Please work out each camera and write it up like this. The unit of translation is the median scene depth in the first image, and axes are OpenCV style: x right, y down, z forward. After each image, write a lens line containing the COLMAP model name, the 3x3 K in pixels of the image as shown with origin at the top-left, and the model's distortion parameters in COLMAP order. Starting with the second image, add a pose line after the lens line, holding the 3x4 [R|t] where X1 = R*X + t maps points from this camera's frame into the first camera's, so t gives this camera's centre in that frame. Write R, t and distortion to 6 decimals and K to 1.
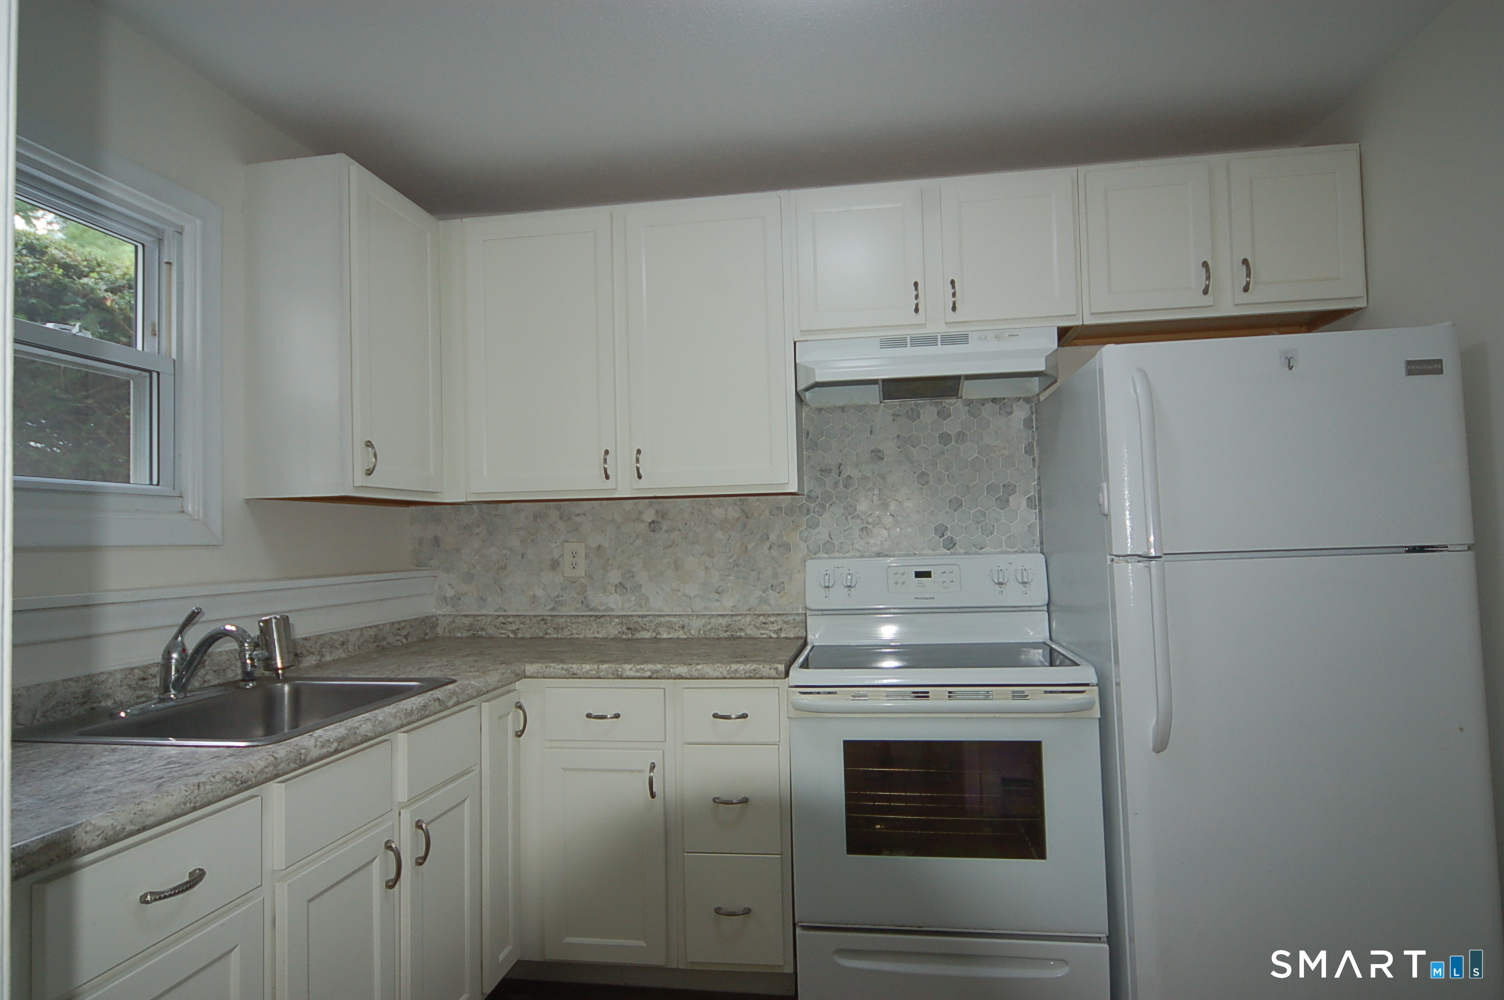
lens RADIAL K [[795.7, 0, 750.7], [0, 795.7, 509.7], [0, 0, 1]] dist [-0.007217, 0.001651]
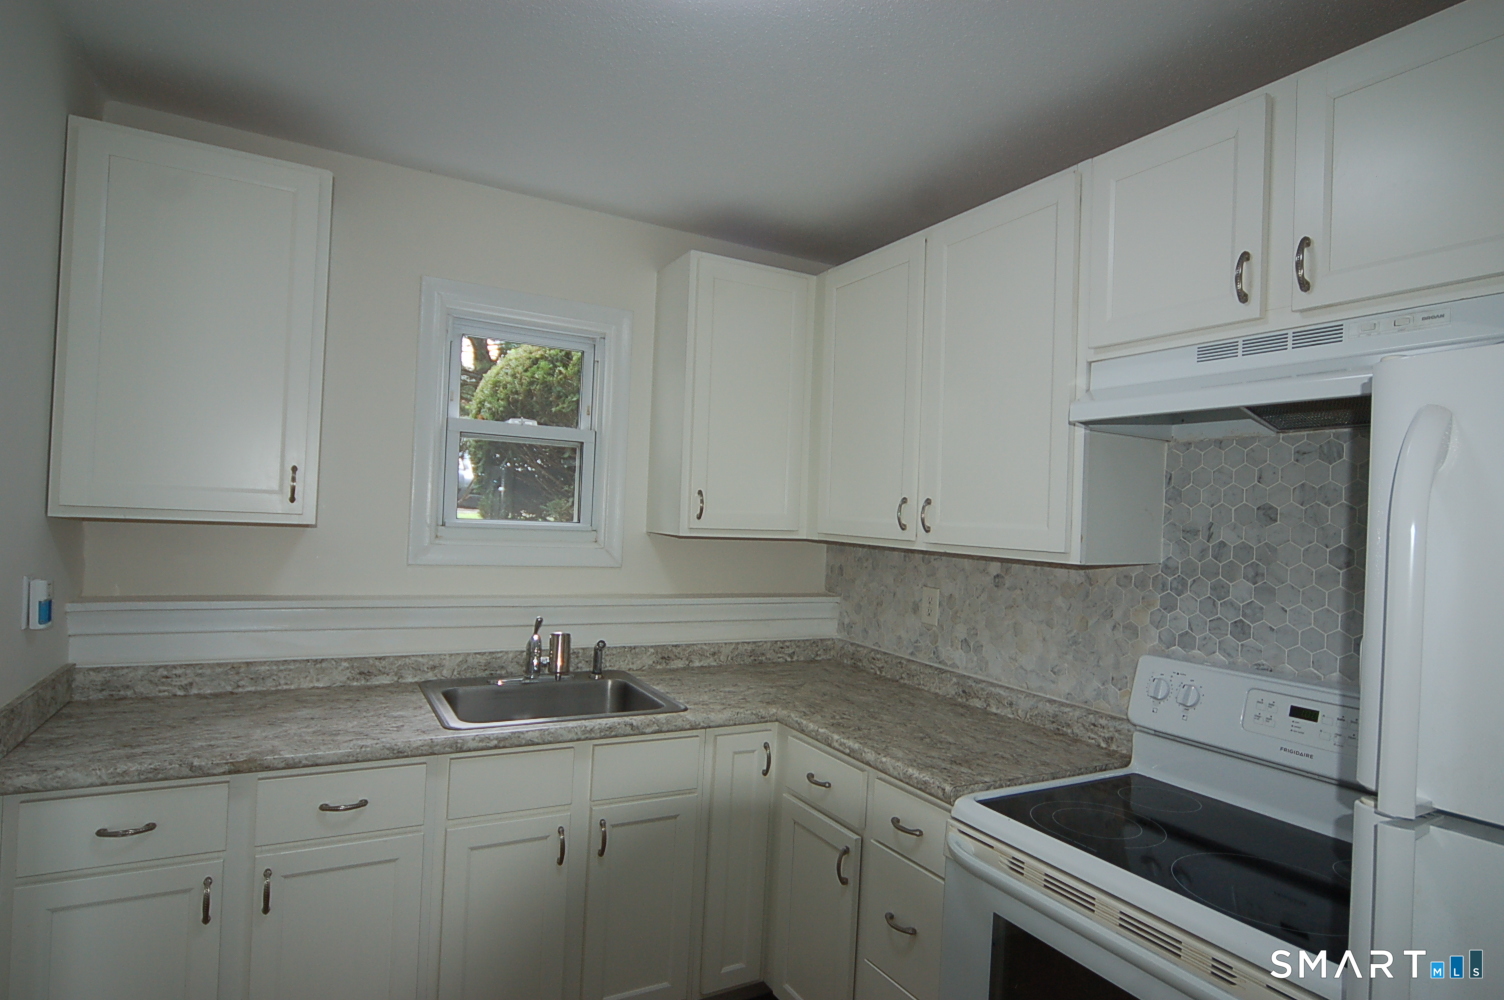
lens RADIAL K [[795.7, 0, 752.1], [0, 795.7, 516.4], [0, 0, 1]] dist [-0.007217, 0.001651]
pose [[0.620694, 0.050386, -0.782433, 0.402625], [-0.031721, 0.998730, 0.039150, -0.078003], [0.783411, 0.000519, 0.621503, 0.262957]]
